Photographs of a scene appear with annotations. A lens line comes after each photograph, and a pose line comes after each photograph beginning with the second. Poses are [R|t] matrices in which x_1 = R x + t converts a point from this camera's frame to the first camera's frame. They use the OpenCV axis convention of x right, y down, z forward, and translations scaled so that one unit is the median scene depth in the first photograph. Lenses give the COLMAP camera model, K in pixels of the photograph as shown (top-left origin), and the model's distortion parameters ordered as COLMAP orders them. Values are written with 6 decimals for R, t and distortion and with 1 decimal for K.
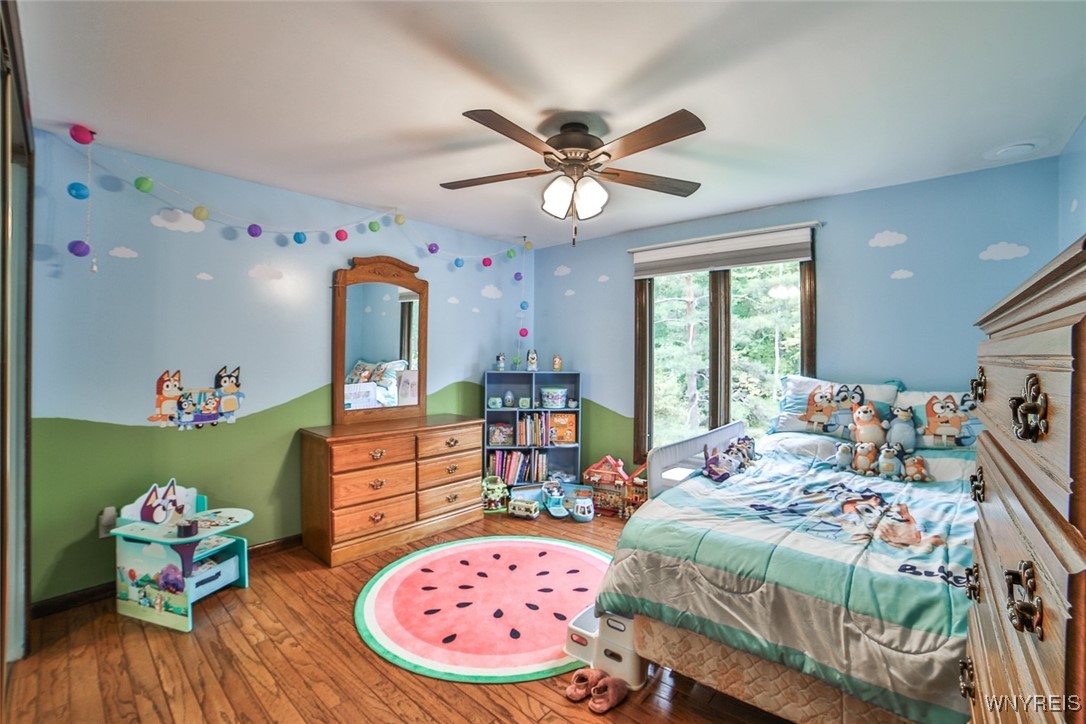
lens RADIAL K [[448.9, 0, 541.3], [0, 448.9, 356.3], [0, 0, 1]] dist [-0.084819, 0.031113]
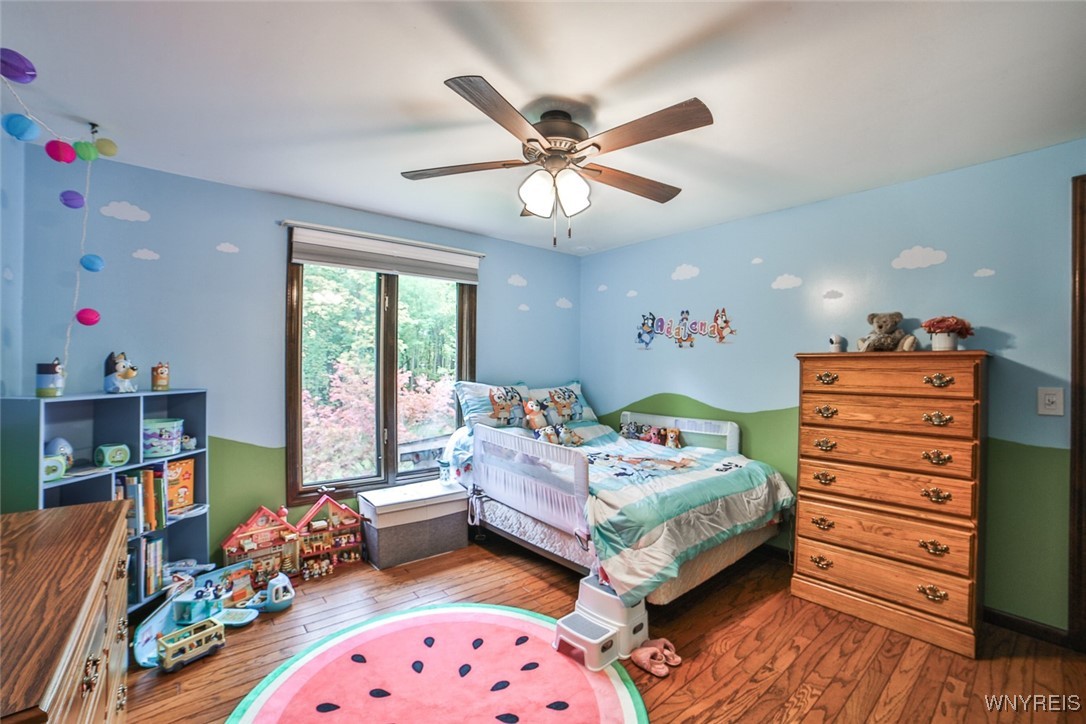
lens RADIAL K [[461.8, 0, 542.0], [0, 461.8, 363.8], [0, 0, 1]] dist [-0.106431, 0.035141]
pose [[0.186959, 0.003402, 0.982362, -0.589929], [-0.001426, 0.999994, -0.003191, 0.000500], [-0.982367, -0.000805, 0.186963, 0.591897]]
